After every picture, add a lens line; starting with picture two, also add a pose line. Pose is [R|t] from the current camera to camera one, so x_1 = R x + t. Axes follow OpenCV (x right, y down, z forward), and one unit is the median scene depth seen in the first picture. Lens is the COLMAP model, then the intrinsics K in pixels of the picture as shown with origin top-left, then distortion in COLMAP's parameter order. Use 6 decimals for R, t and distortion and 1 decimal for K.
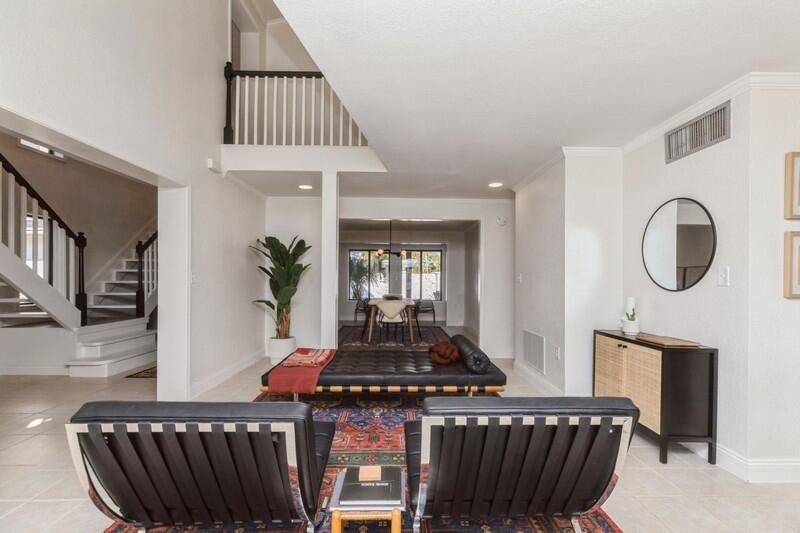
lens RADIAL K [[360.6, 0, 400.6], [0, 360.6, 277.9], [0, 0, 1]] dist [0.006216, -0.002060]
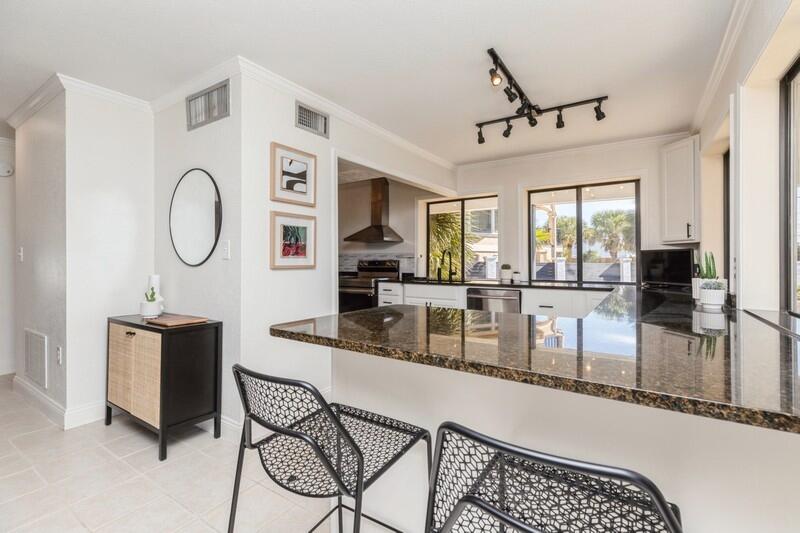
lens RADIAL K [[360.6, 0, 404.8], [0, 360.6, 259.1], [0, 0, 1]] dist [0.006216, -0.002060]
pose [[0.565797, -0.003727, 0.824536, 0.176441], [0.005250, 0.999986, 0.000917, 0.012297], [-0.824528, 0.003810, 0.565808, 0.004711]]
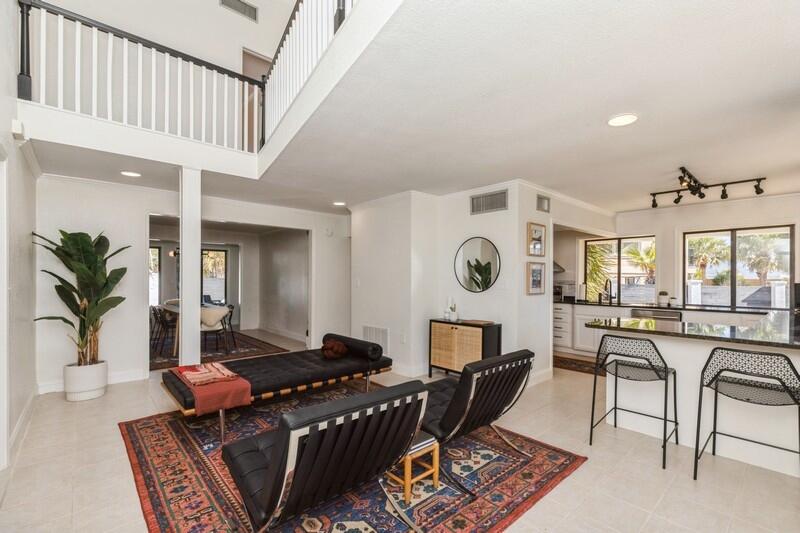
lens RADIAL K [[360.6, 0, 400.6], [0, 360.6, 281.0], [0, 0, 1]] dist [0.006216, -0.002060]
pose [[0.757475, -0.007768, 0.652818, -0.364955], [-0.000821, 0.999917, 0.012852, -0.022604], [-0.652863, -0.010271, 0.757406, -0.022177]]
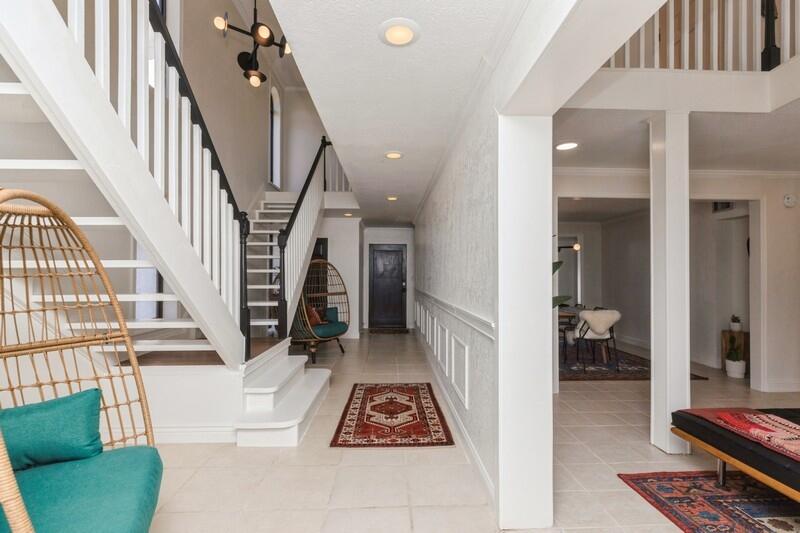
lens RADIAL K [[360.6, 0, 405.9], [0, 360.6, 273.6], [0, 0, 1]] dist [0.006216, -0.002060]
pose [[0.999419, -0.003500, 0.033890, -0.631042], [0.003714, 0.999974, -0.006234, -0.013087], [-0.033868, 0.006356, 0.999406, 0.371207]]
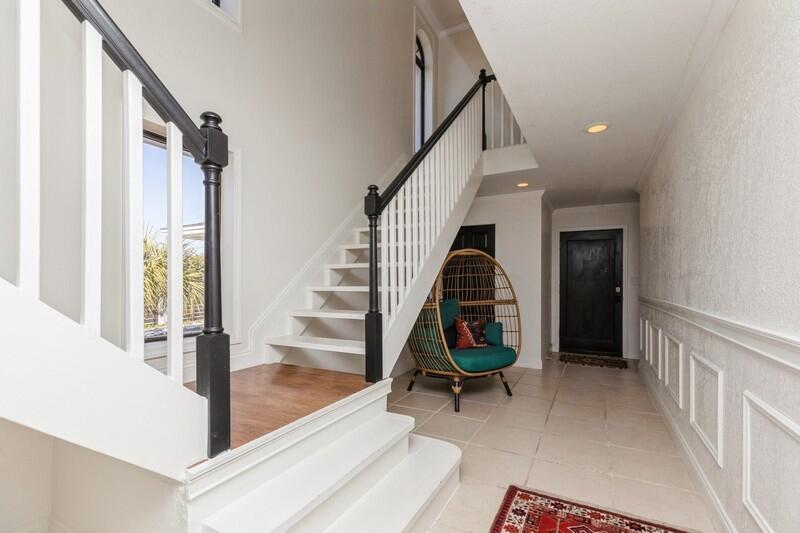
lens RADIAL K [[360.6, 0, 400.0], [0, 360.6, 283.1], [0, 0, 1]] dist [0.006216, -0.002060]
pose [[0.874796, -0.002386, -0.484485, -0.631894], [0.003270, 0.999994, 0.000980, 0.004227], [0.484480, -0.002441, 0.874799, 0.839131]]
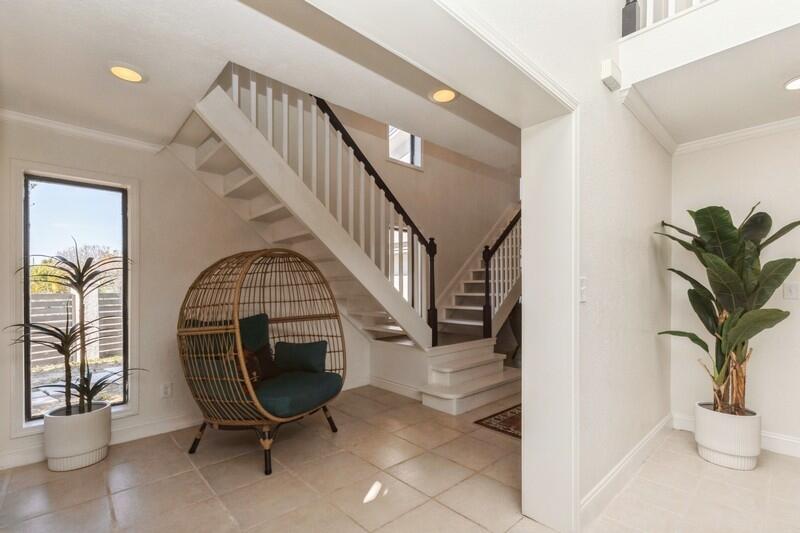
lens RADIAL K [[360.6, 0, 409.0], [0, 360.6, 289.6], [0, 0, 1]] dist [0.006216, -0.002060]
pose [[0.684366, -0.003615, -0.729130, -0.296634], [0.005056, 0.999987, -0.000212, -0.002303], [0.729121, -0.003541, 0.684375, 0.375353]]
